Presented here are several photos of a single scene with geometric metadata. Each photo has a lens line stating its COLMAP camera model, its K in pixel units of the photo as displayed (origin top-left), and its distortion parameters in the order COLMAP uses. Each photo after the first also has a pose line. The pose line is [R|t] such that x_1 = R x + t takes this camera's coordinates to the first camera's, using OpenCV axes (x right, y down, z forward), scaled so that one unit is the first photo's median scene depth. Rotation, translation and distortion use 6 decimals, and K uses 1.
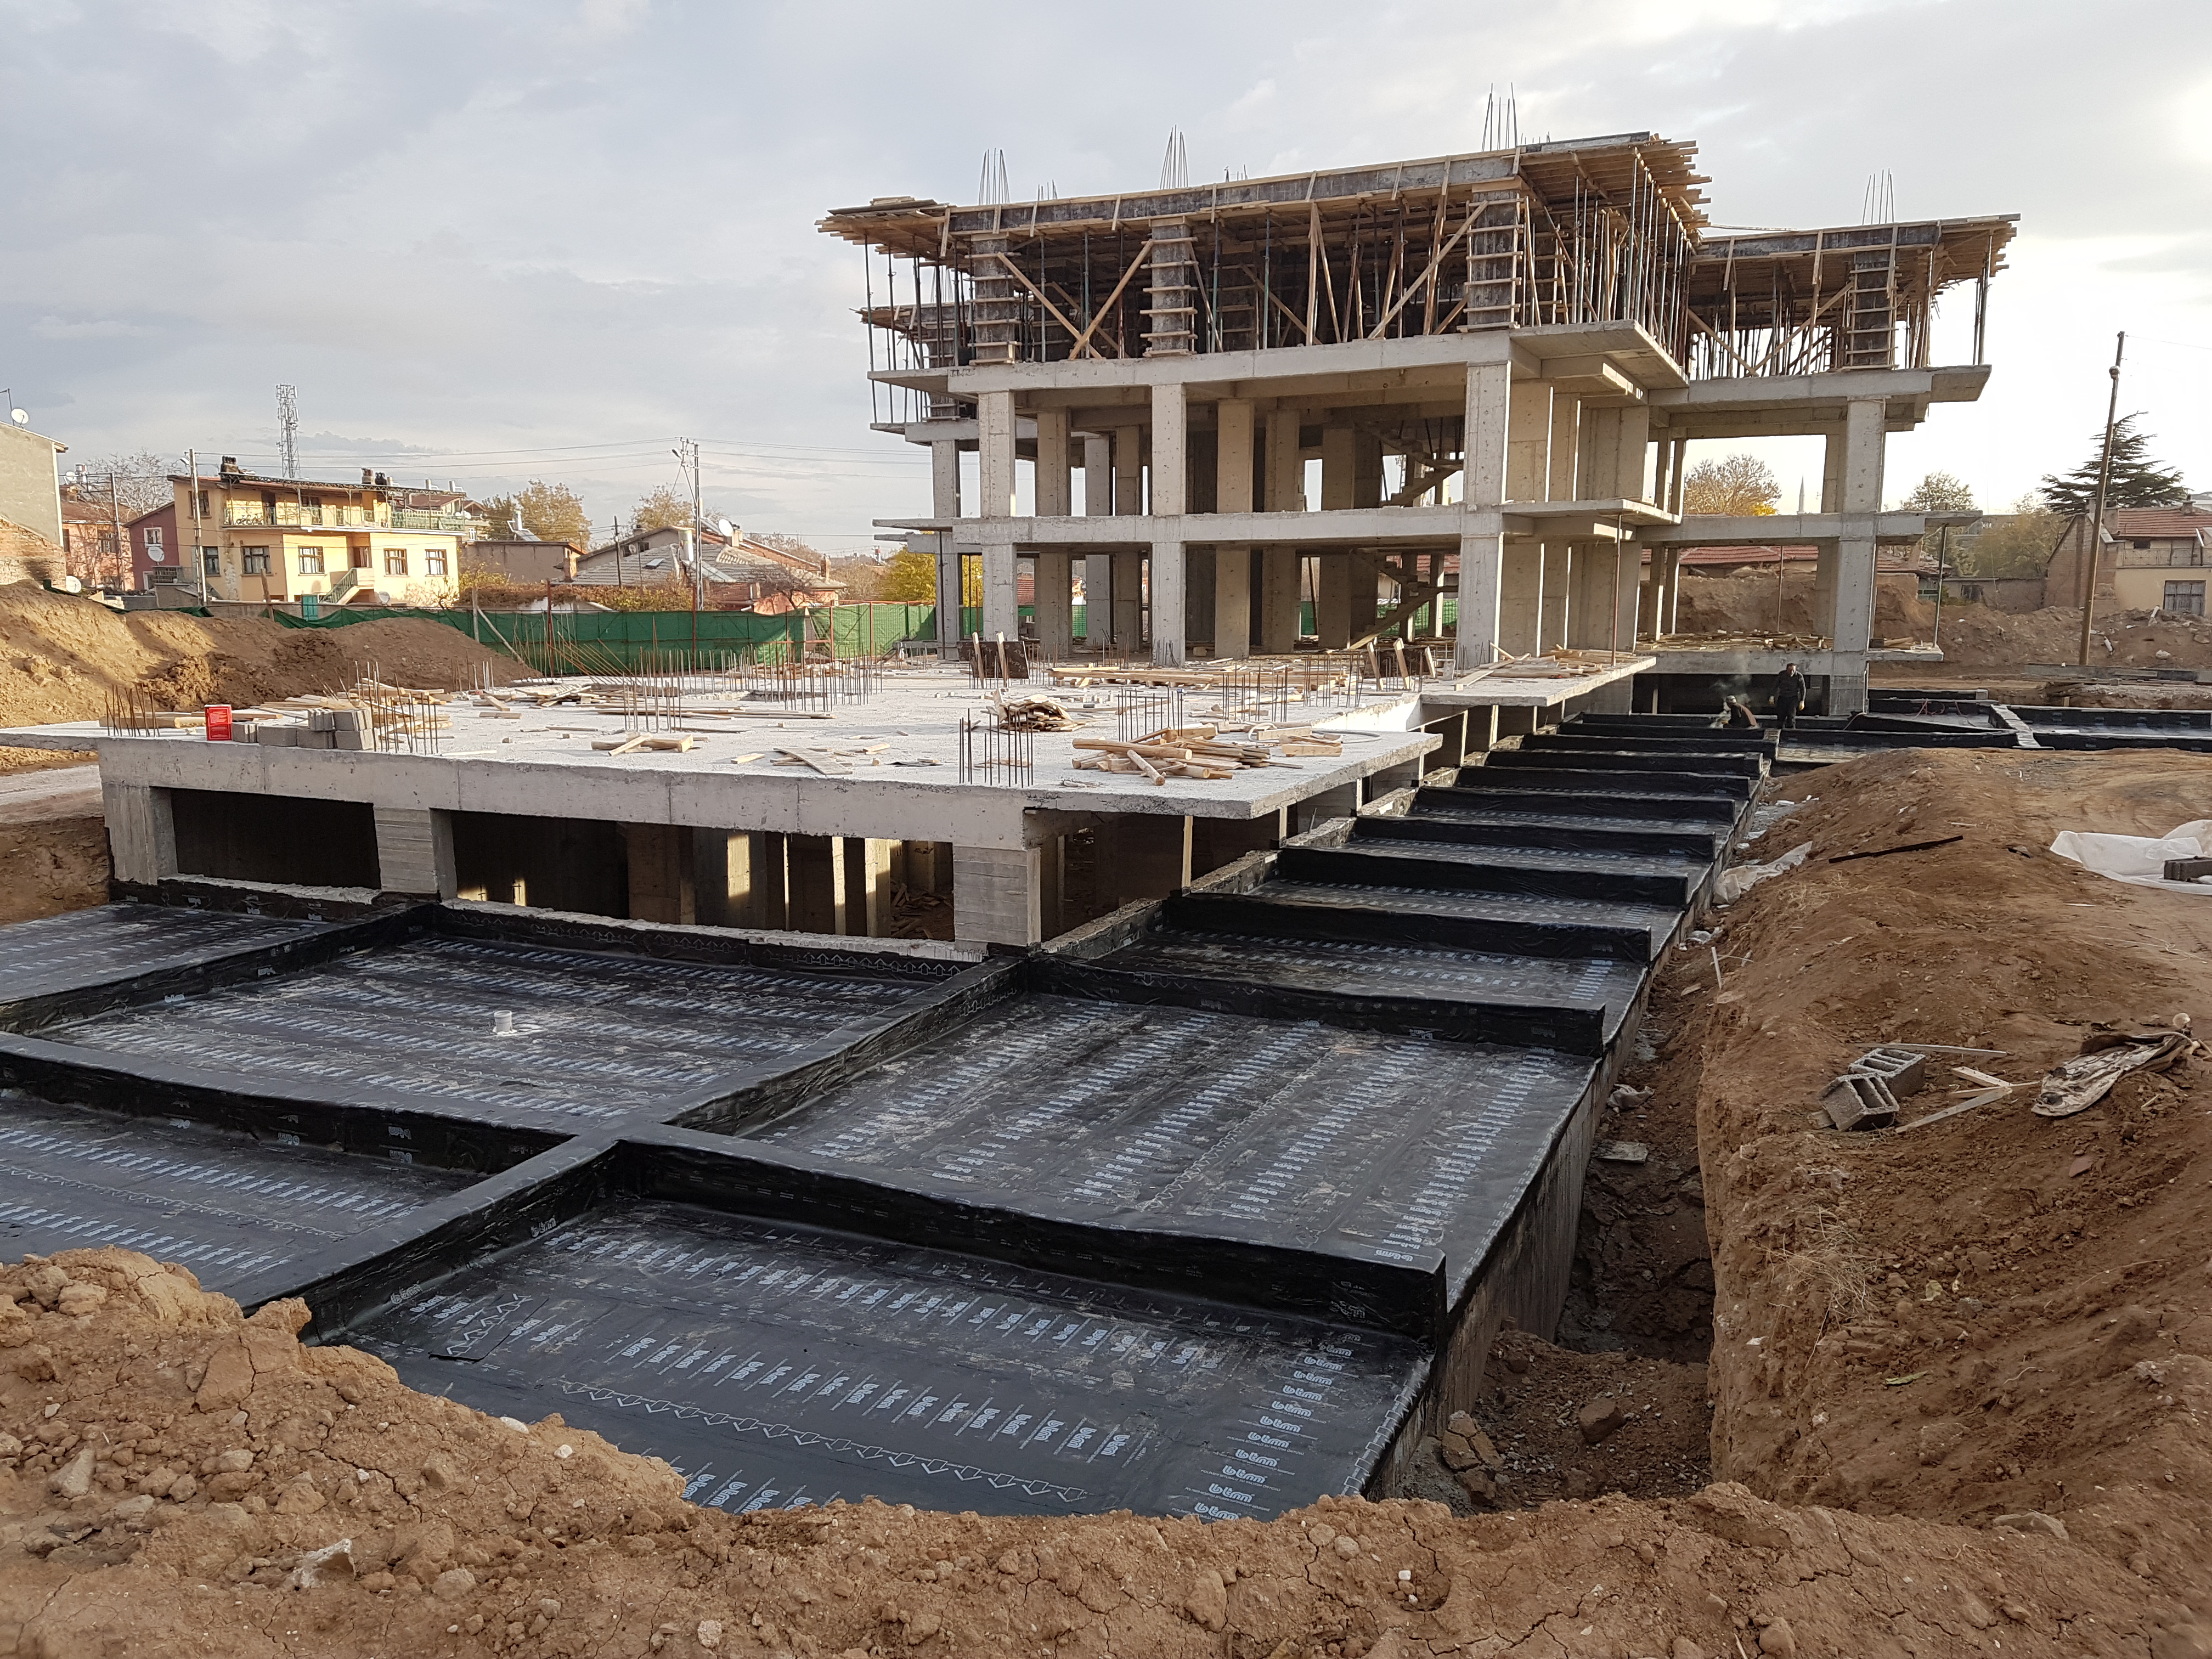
lens RADIAL K [[1694.3, 0, 1120.4], [0, 1694.3, 789.8], [0, 0, 1]] dist [0.201952, -0.327476]
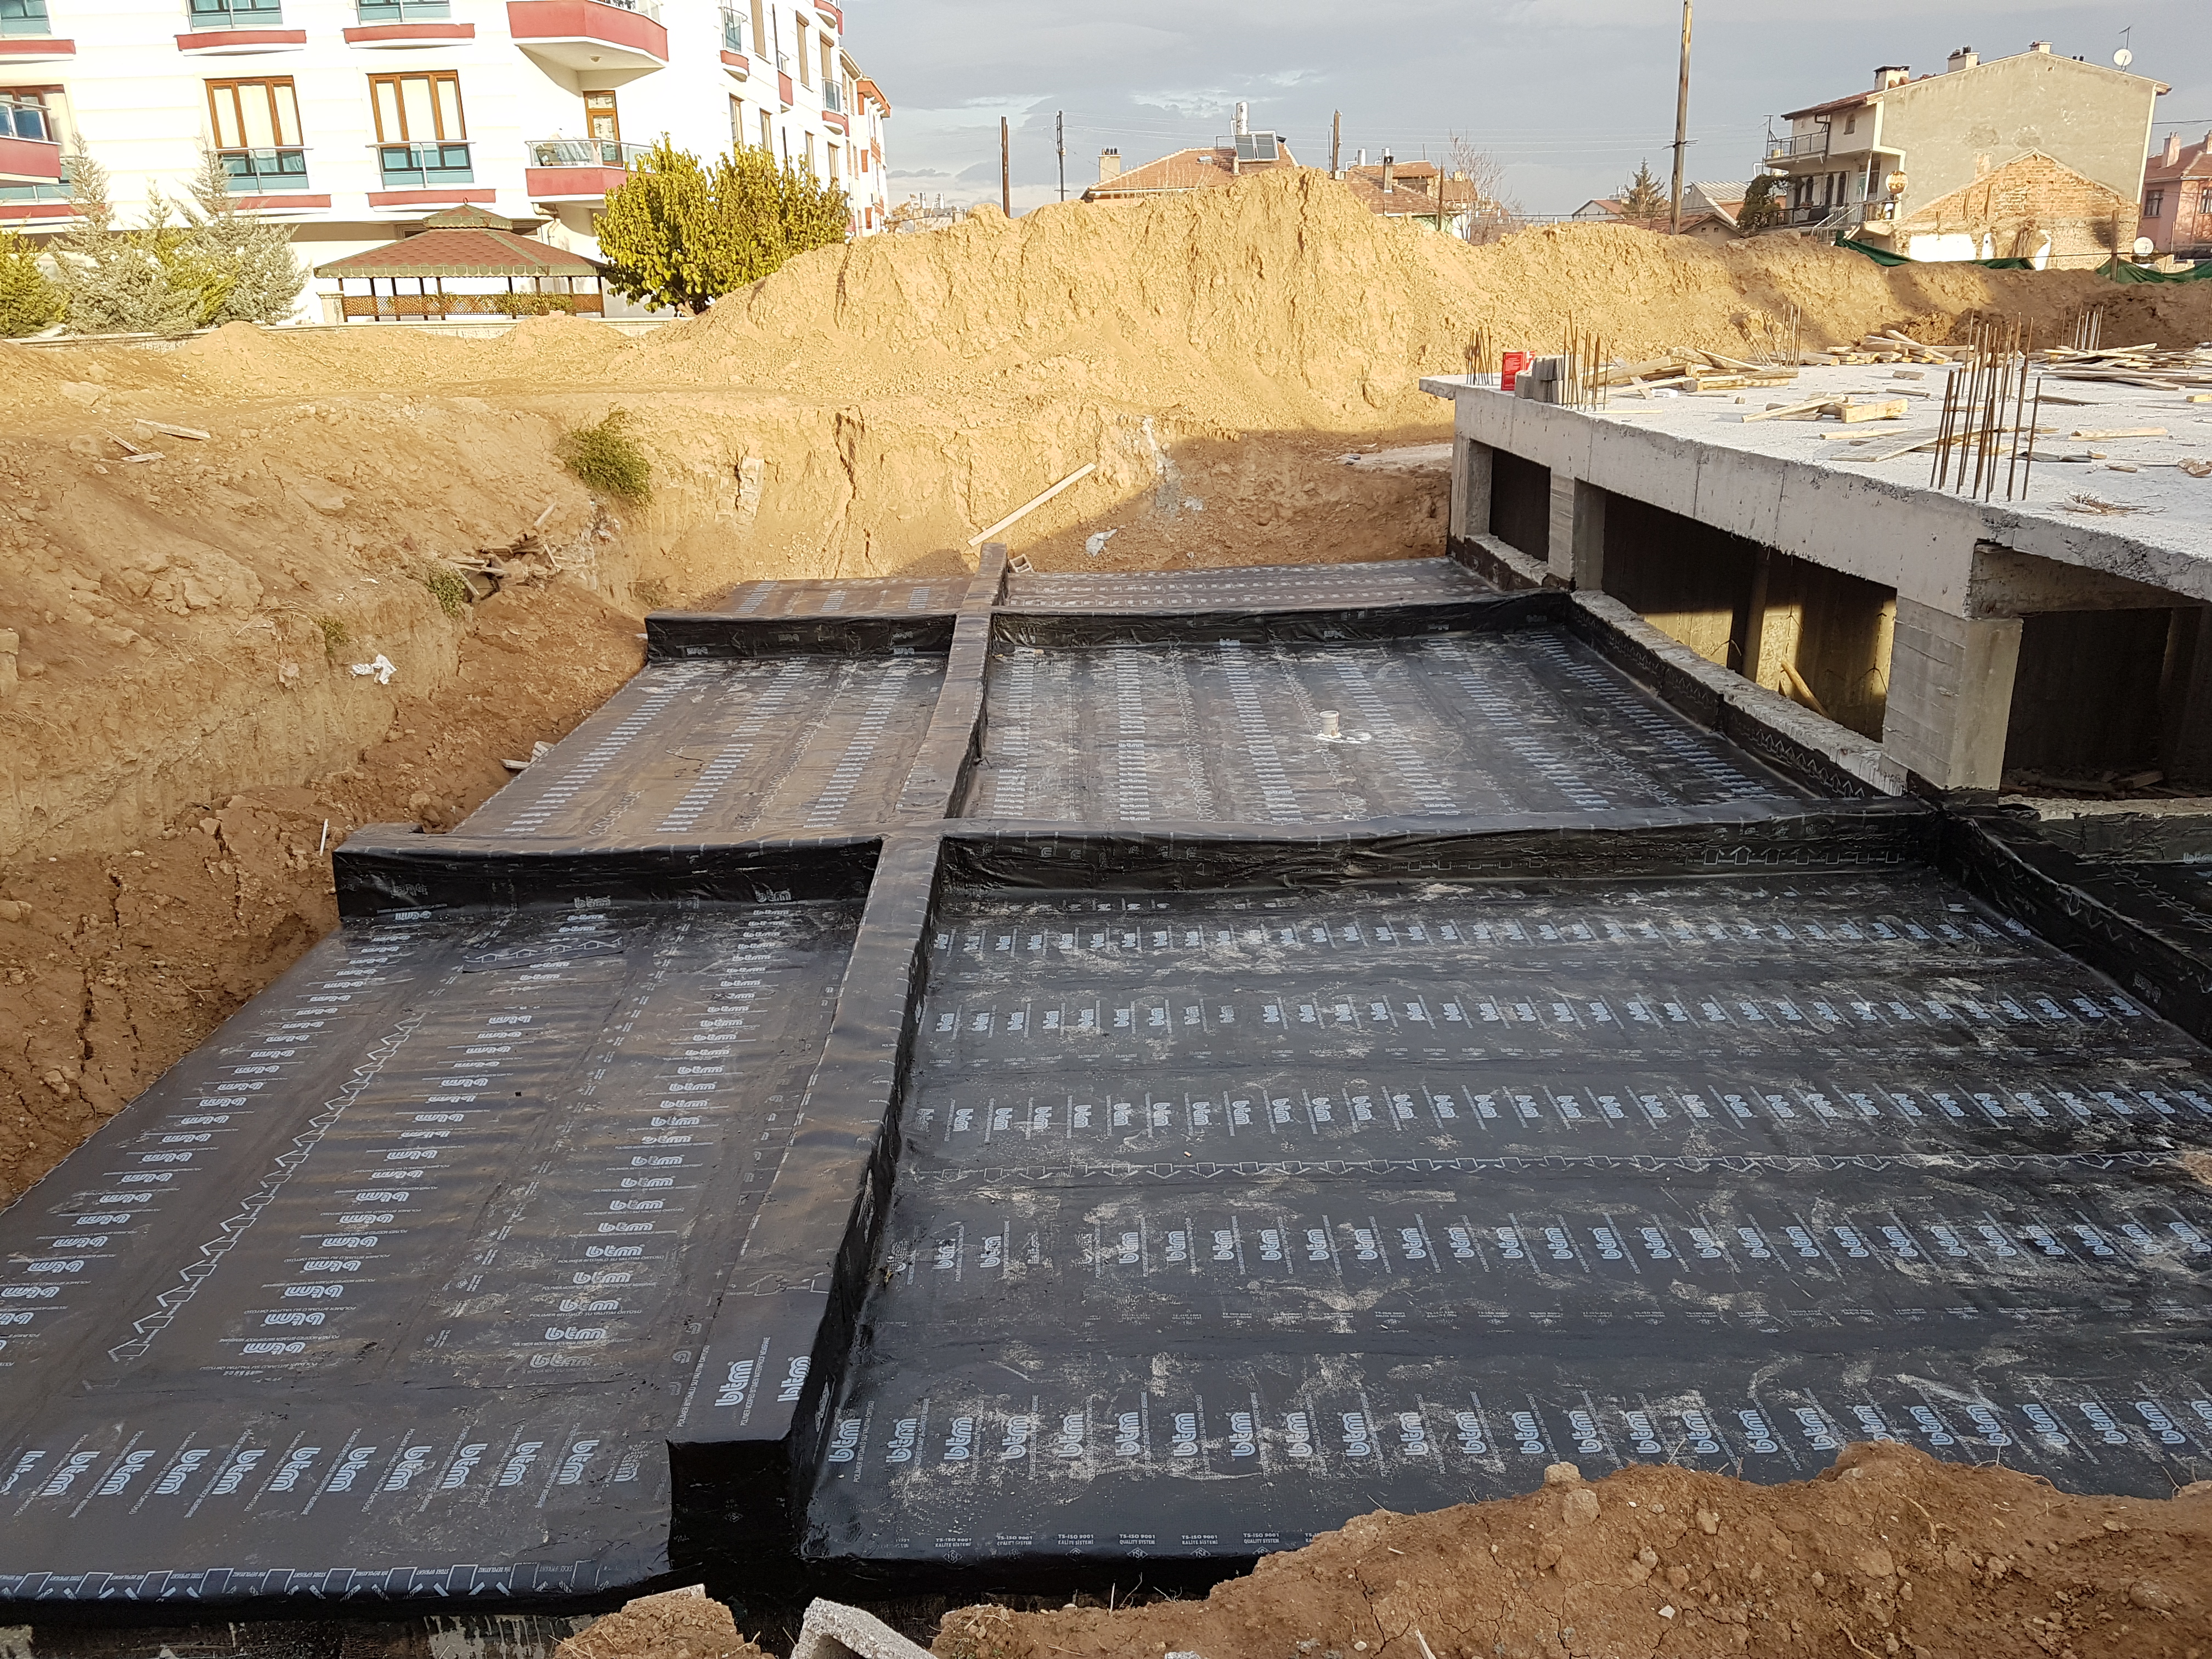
lens RADIAL K [[1747.0, 0, 1106.0], [0, 1747.0, 829.5], [0, 0, 1]] dist [0.091695, -0.145928]
pose [[0.377451, 0.251176, -0.891314, 0.281422], [-0.075032, 0.967642, 0.240911, -0.011925], [0.922985, -0.024056, 0.384084, 0.398728]]
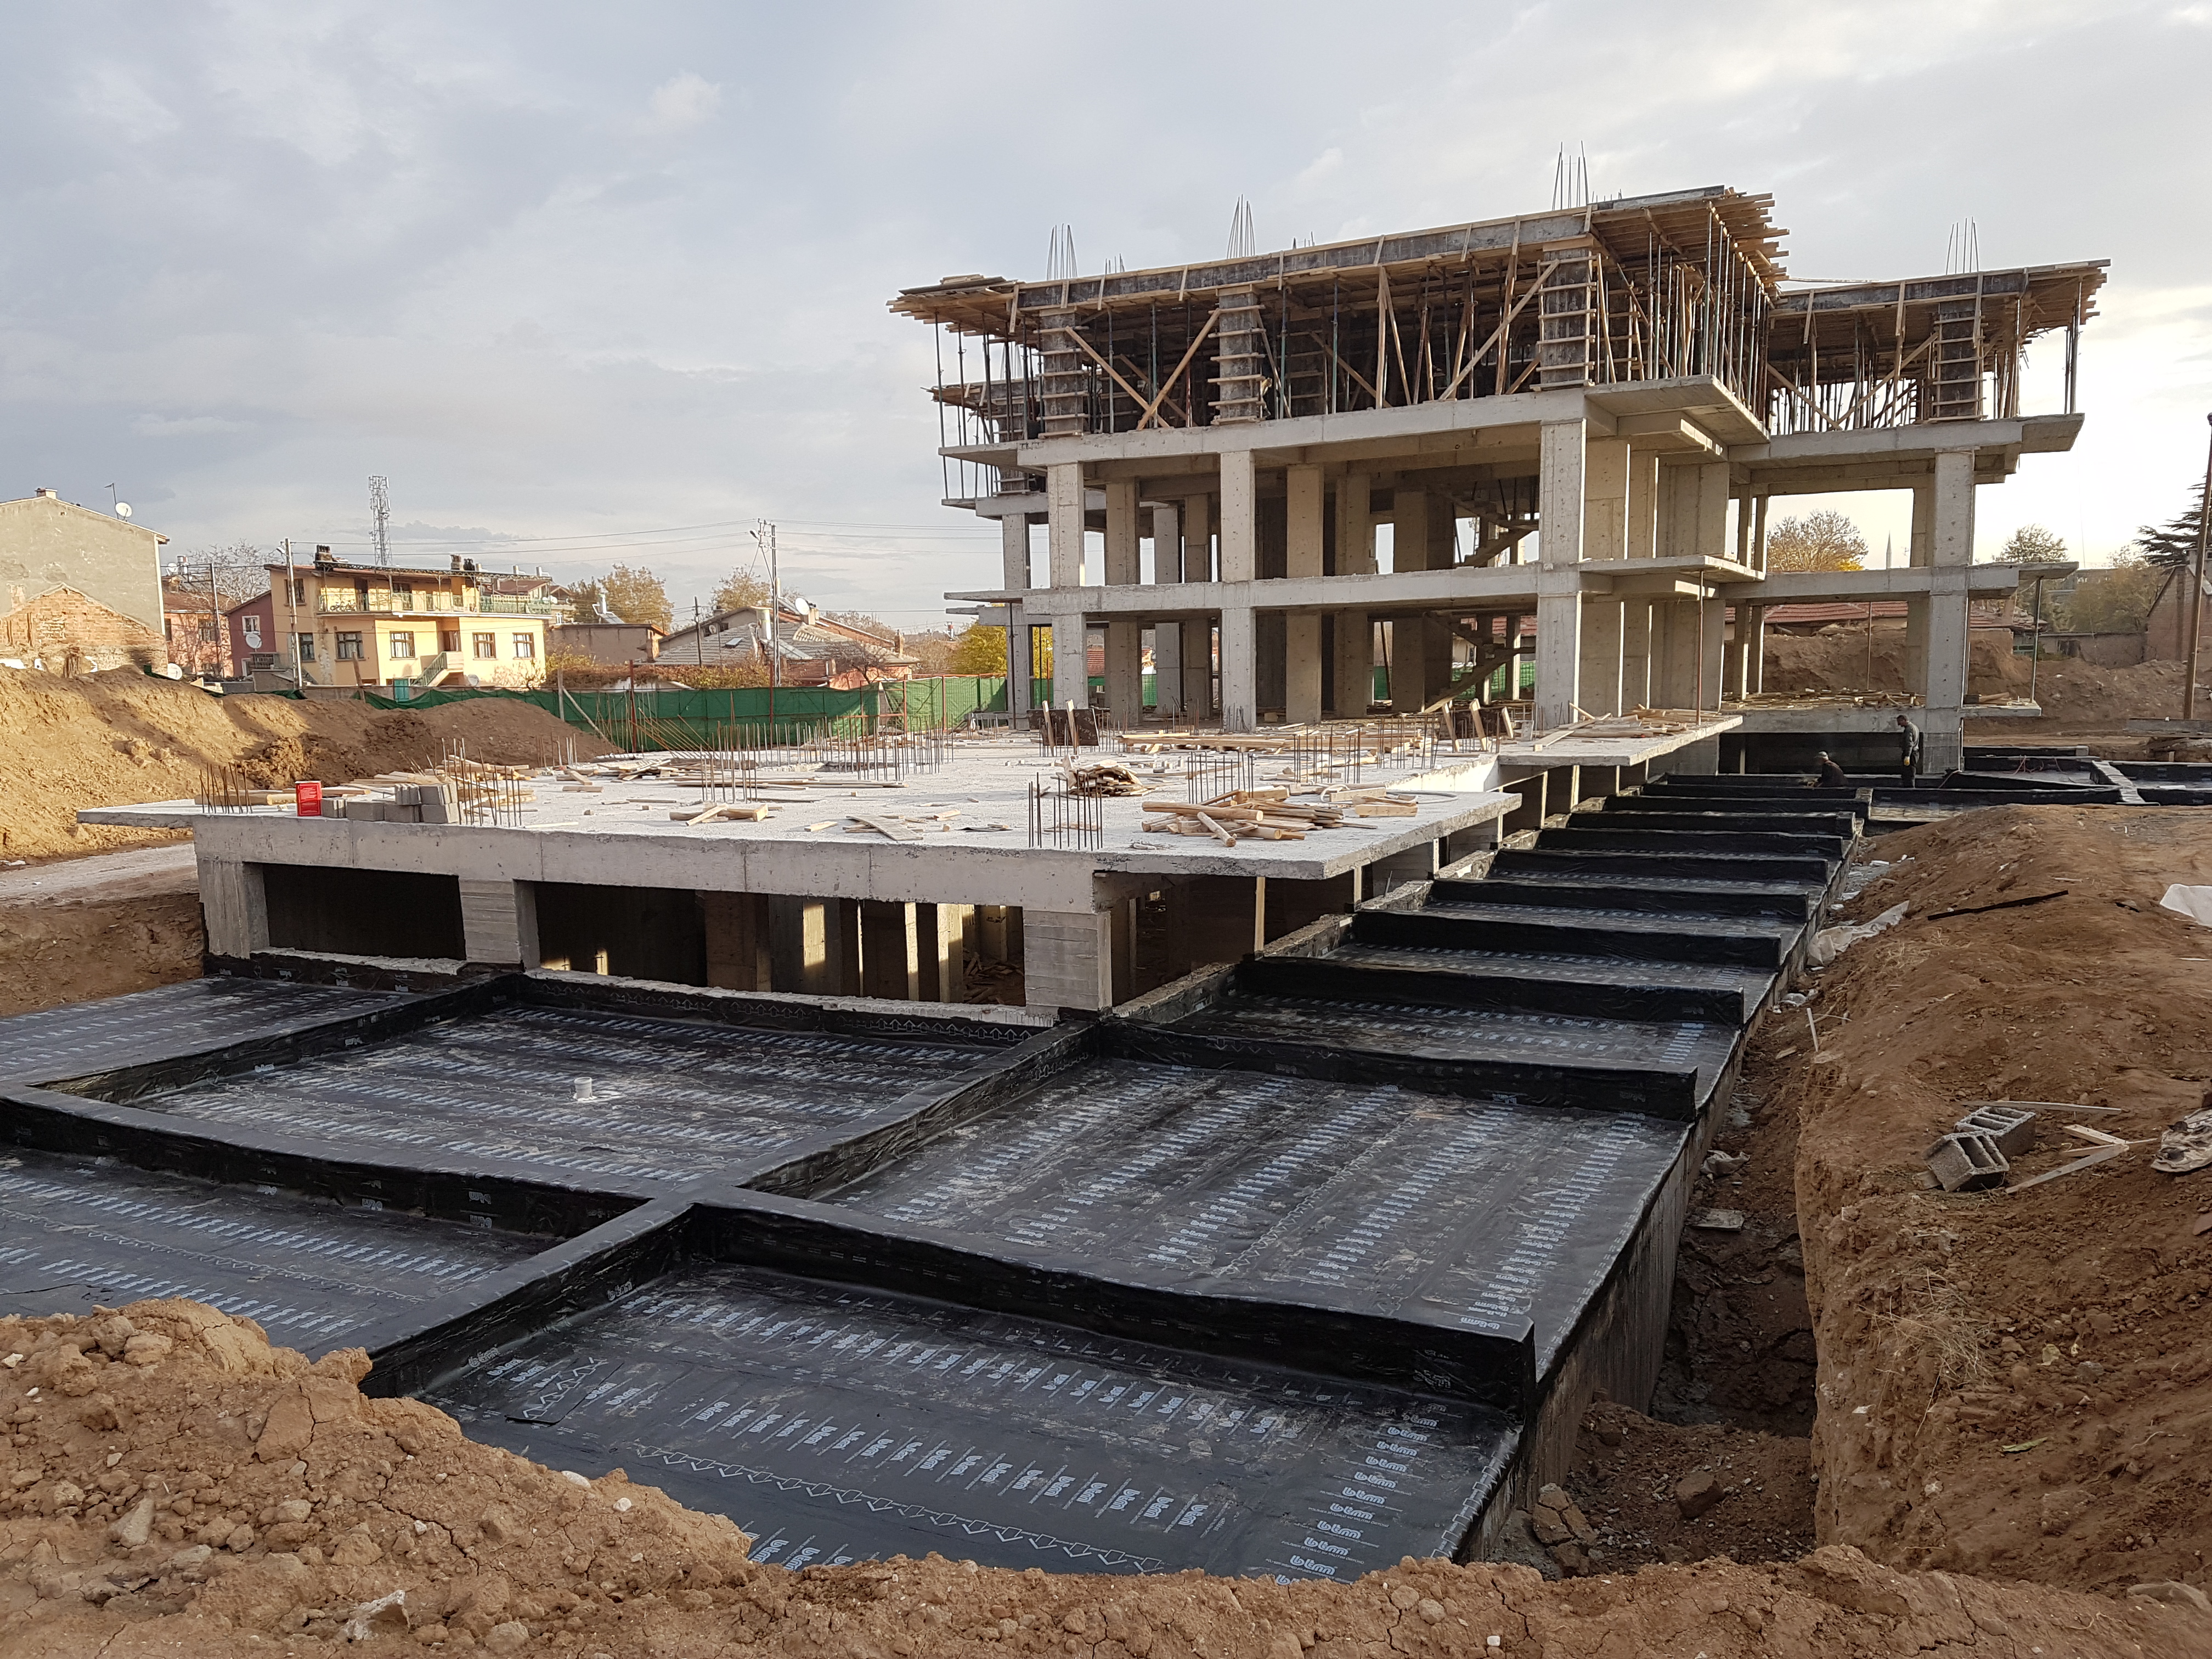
lens RADIAL K [[1697.3, 0, 1106.0], [0, 1697.3, 829.5], [0, 0, 1]] dist [0.205787, -0.364577]
pose [[0.998618, -0.012104, -0.051151, 0.001056], [0.011155, 0.999761, -0.018804, 0.004028], [0.051366, 0.018207, 0.998514, 0.005579]]
